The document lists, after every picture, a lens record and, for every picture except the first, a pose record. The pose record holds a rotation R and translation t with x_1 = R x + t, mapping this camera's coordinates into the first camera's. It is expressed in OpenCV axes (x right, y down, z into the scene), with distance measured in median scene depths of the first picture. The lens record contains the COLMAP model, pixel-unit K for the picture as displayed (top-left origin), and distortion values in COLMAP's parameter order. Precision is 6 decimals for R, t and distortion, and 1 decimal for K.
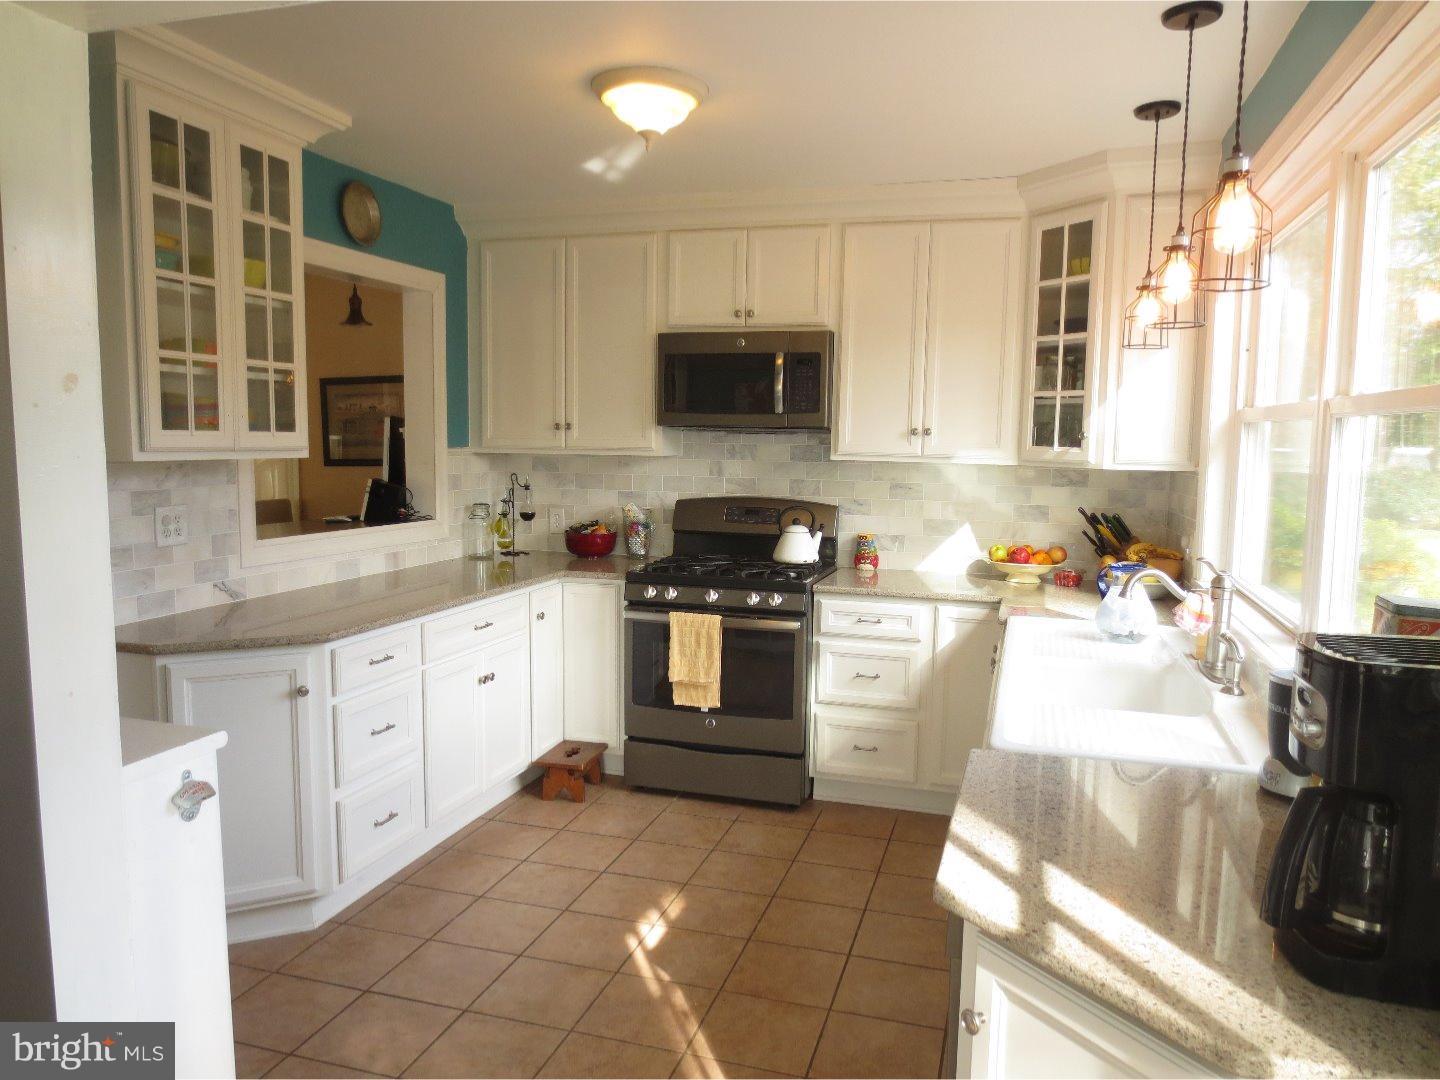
lens RADIAL K [[1020.0, 0, 724.5], [0, 1020.0, 540.9], [0, 0, 1]] dist [-0.025181, 0.016181]
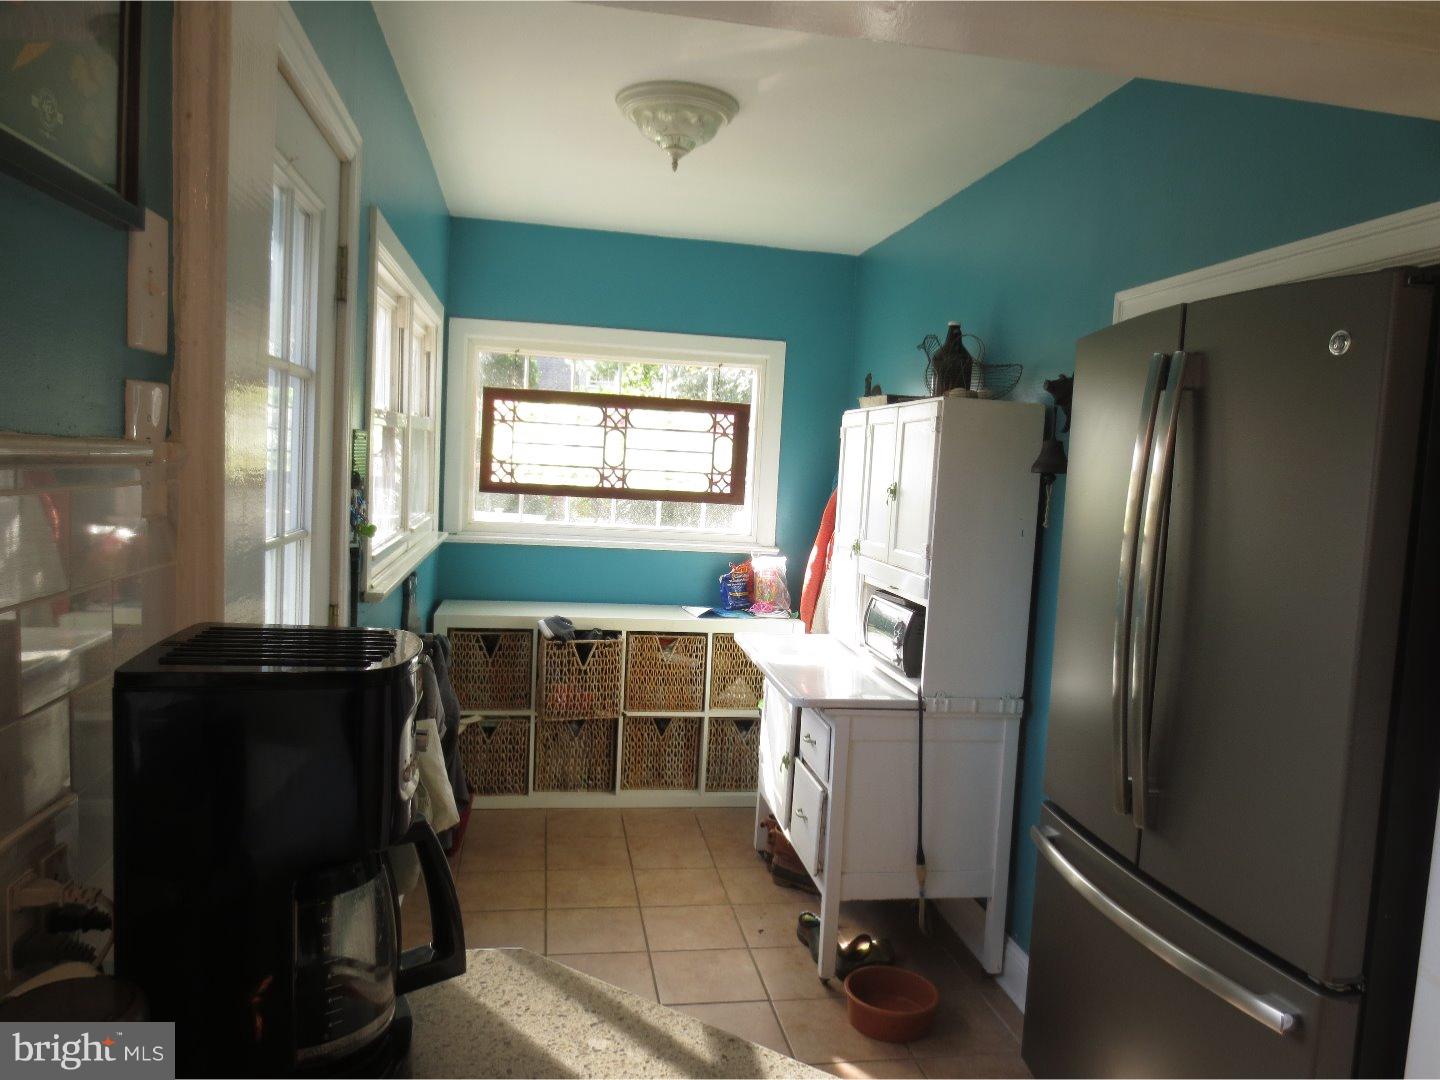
lens RADIAL K [[1020.0, 0, 717.0], [0, 1020.0, 542.8], [0, 0, 1]] dist [-0.025181, 0.016181]
pose [[-0.892941, -0.018908, -0.449776, 0.221837], [-0.107611, 0.979117, 0.172480, -0.035628], [0.437122, 0.202415, -0.876329, 0.530432]]
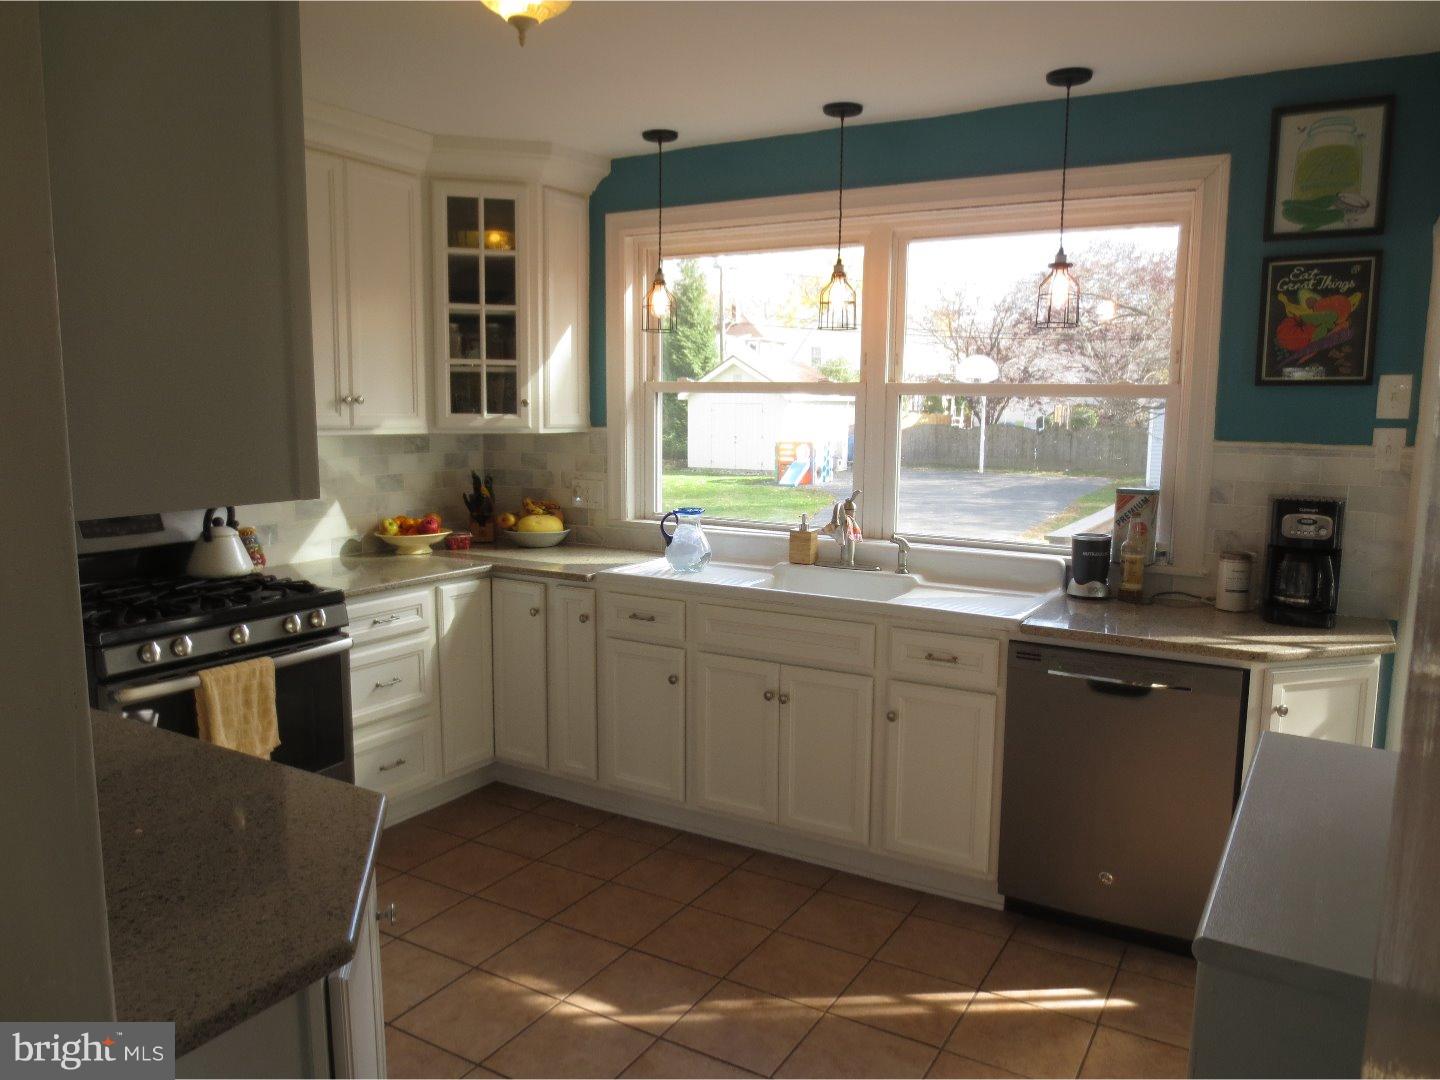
lens RADIAL K [[1020.0, 0, 726.4], [0, 1020.0, 542.5], [0, 0, 1]] dist [-0.025181, 0.016181]
pose [[0.240455, -0.139312, 0.960611, -0.622975], [0.096415, 0.988181, 0.119176, -0.062731], [-0.965860, 0.063961, 0.251045, 0.510003]]
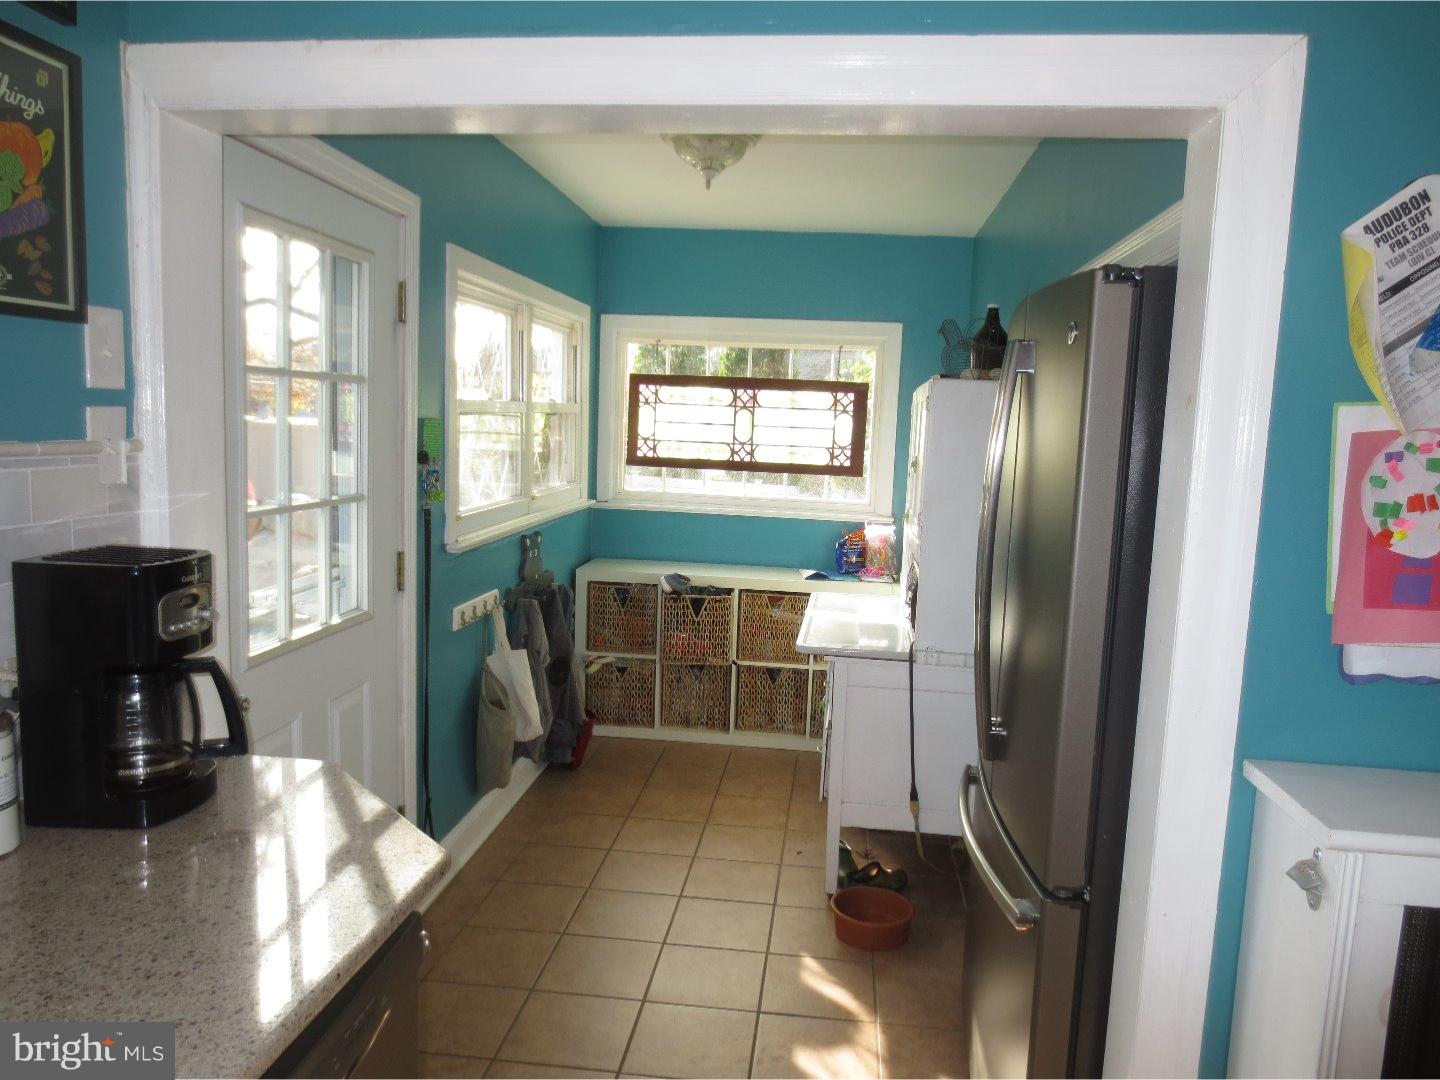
lens RADIAL K [[1020.0, 0, 725.0], [0, 1020.0, 537.5], [0, 0, 1]] dist [-0.025181, 0.016181]
pose [[-0.983367, -0.027324, -0.179560, 0.091639], [-0.066941, 0.973548, 0.218458, -0.063636], [0.168841, 0.226845, -0.959184, 0.670259]]
